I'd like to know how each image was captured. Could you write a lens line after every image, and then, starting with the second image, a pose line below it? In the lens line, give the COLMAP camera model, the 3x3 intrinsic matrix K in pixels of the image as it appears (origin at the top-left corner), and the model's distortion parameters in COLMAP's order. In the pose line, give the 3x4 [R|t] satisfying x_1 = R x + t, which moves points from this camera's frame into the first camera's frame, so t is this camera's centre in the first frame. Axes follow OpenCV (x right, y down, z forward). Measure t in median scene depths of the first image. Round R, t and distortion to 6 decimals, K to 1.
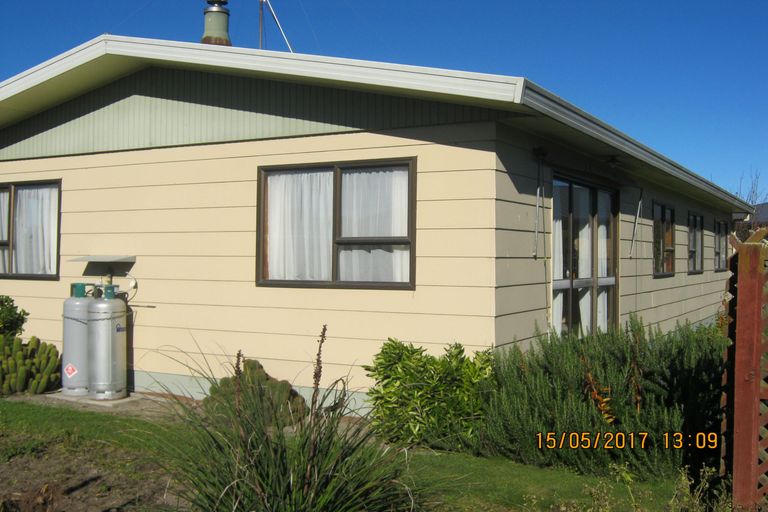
lens RADIAL K [[848.0, 0, 383.5], [0, 848.0, 258.0], [0, 0, 1]] dist [-0.089513, 0.000000]
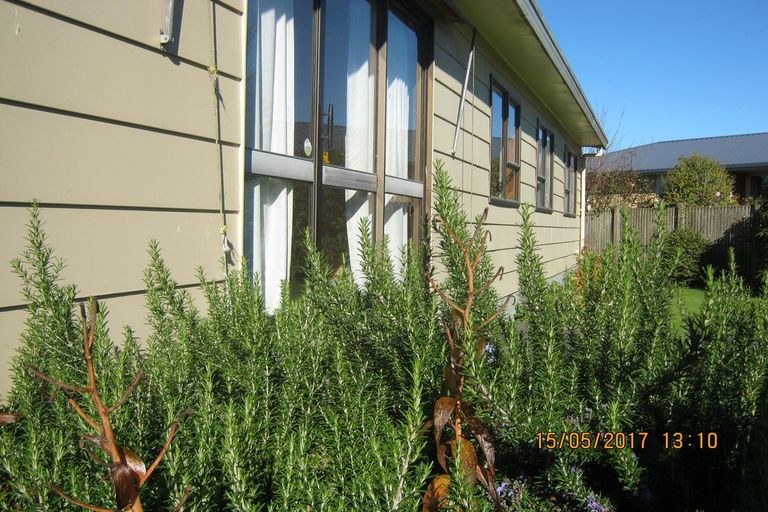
lens RADIAL K [[848.0, 0, 383.8], [0, 848.0, 255.7], [0, 0, 1]] dist [-0.089513, 0.000000]
pose [[0.980141, 0.002456, 0.198285, 0.145482], [-0.009018, 0.999441, 0.032199, 0.050748], [-0.198095, -0.033348, 0.979615, 0.483898]]
